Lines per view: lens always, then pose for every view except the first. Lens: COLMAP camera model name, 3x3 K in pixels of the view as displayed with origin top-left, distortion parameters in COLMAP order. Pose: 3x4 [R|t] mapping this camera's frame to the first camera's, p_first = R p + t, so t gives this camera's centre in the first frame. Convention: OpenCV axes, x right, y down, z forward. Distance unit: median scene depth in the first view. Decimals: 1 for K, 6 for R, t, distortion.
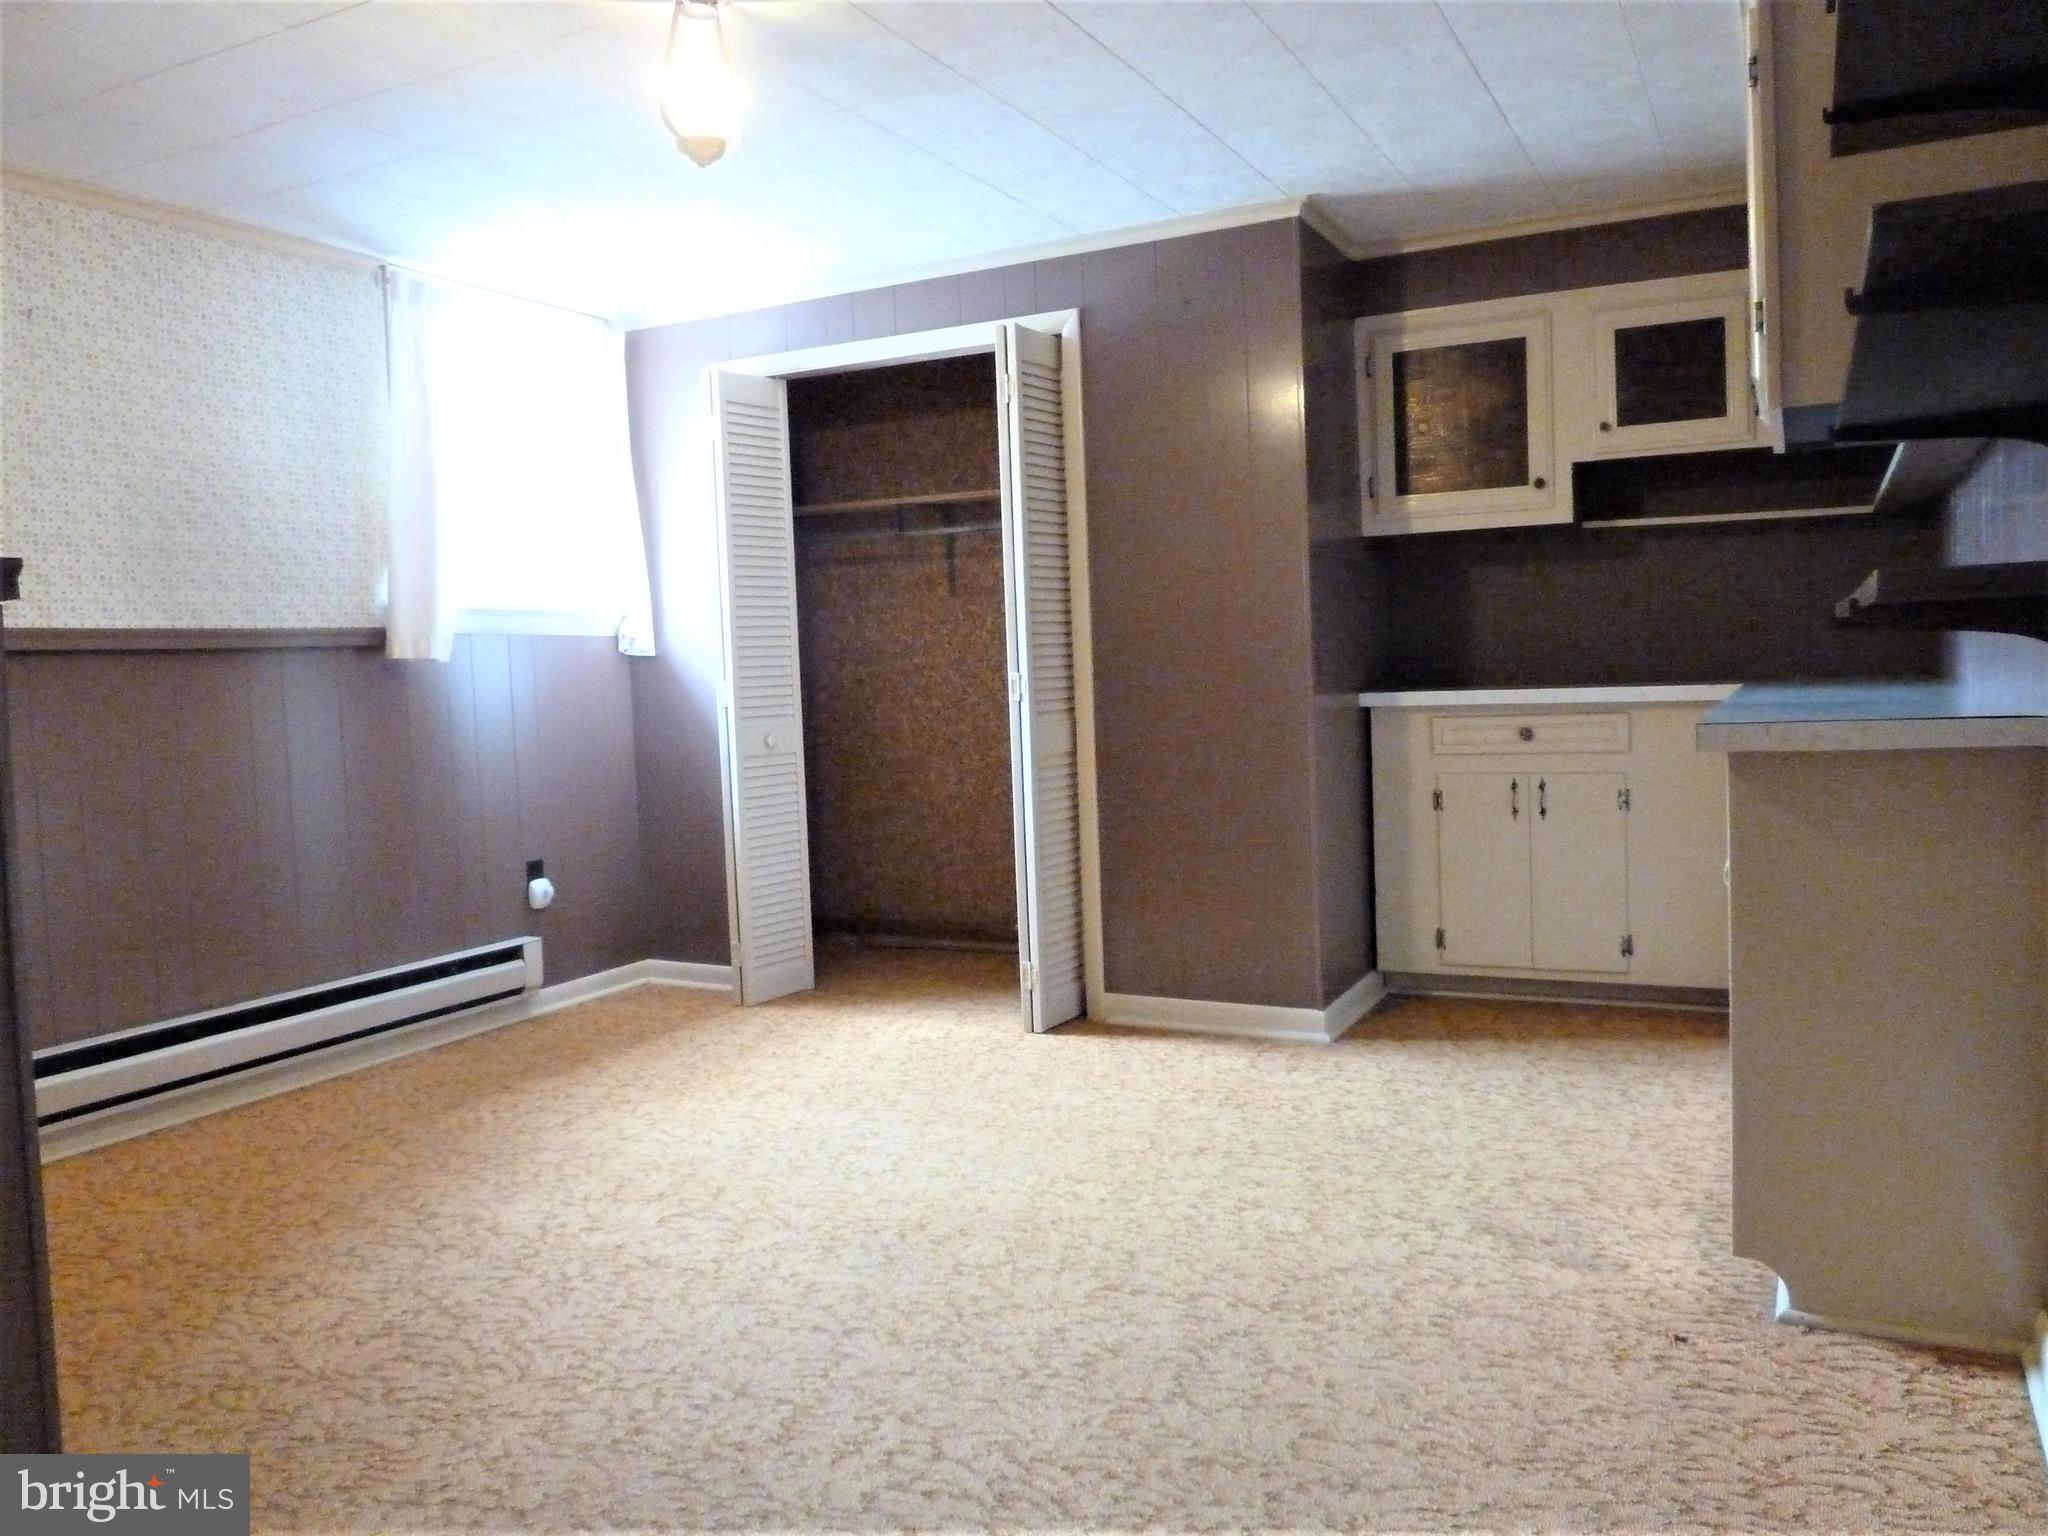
lens RADIAL K [[1531.0, 0, 1019.6], [0, 1531.0, 770.3], [0, 0, 1]] dist [-0.036816, 0.007461]
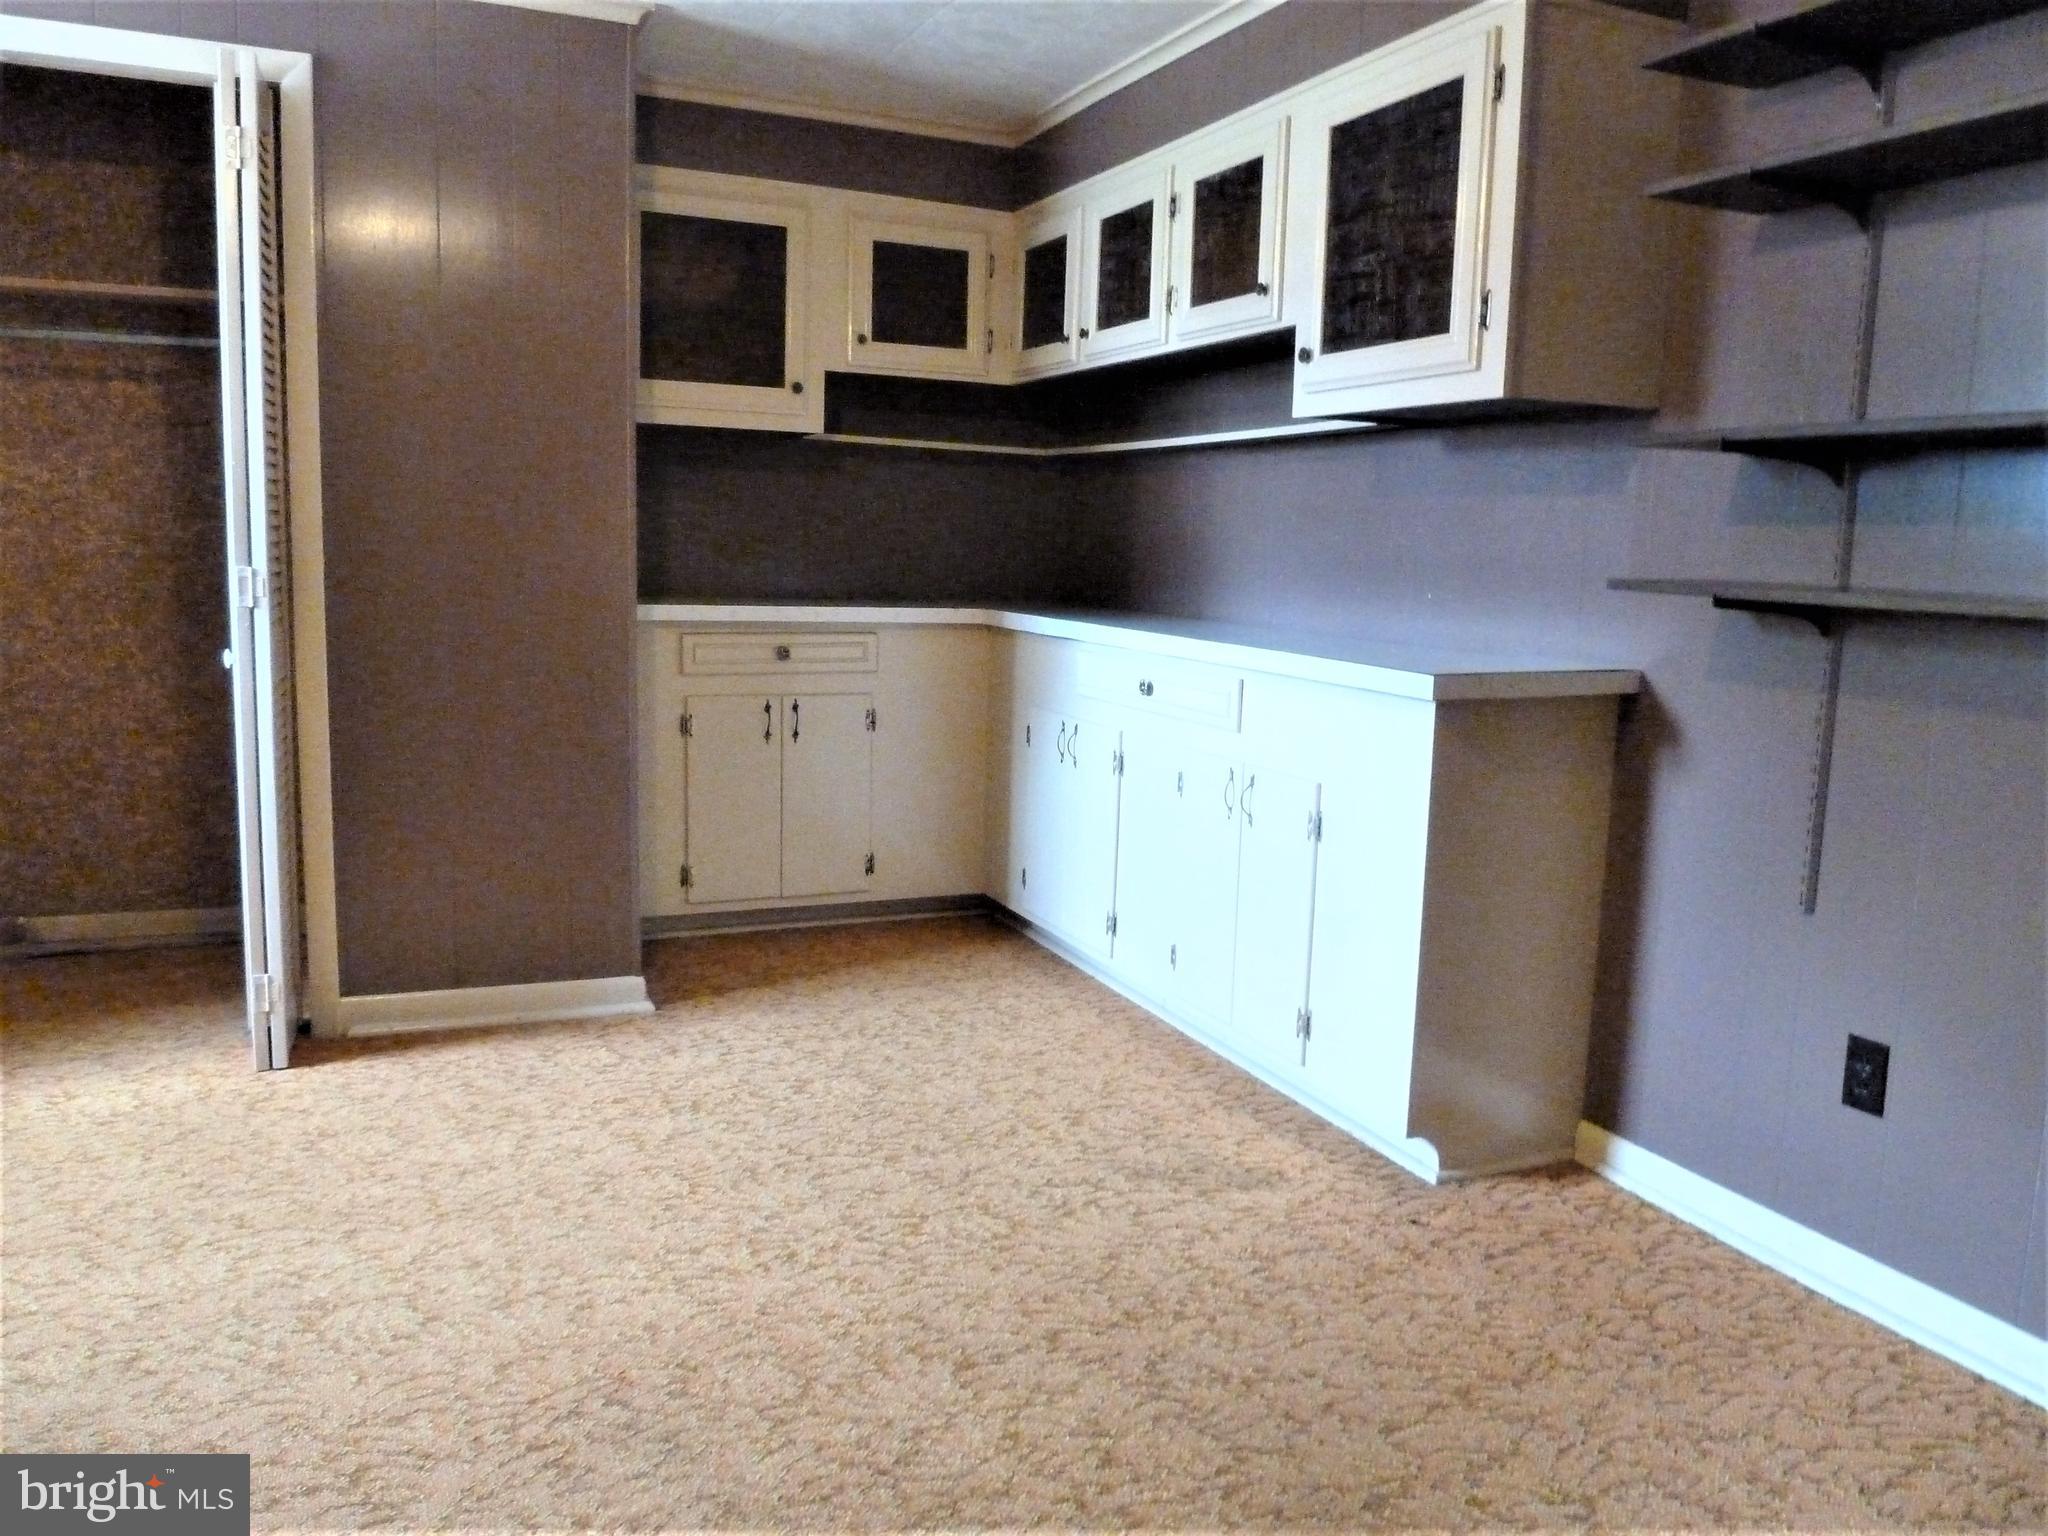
lens RADIAL K [[1531.0, 0, 1025.4], [0, 1531.0, 755.7], [0, 0, 1]] dist [-0.036816, 0.007461]
pose [[0.614450, -0.051145, 0.787296, -0.399446], [-0.001624, 0.997813, 0.066088, -0.028346], [-0.788954, -0.041886, 0.613023, 0.360075]]
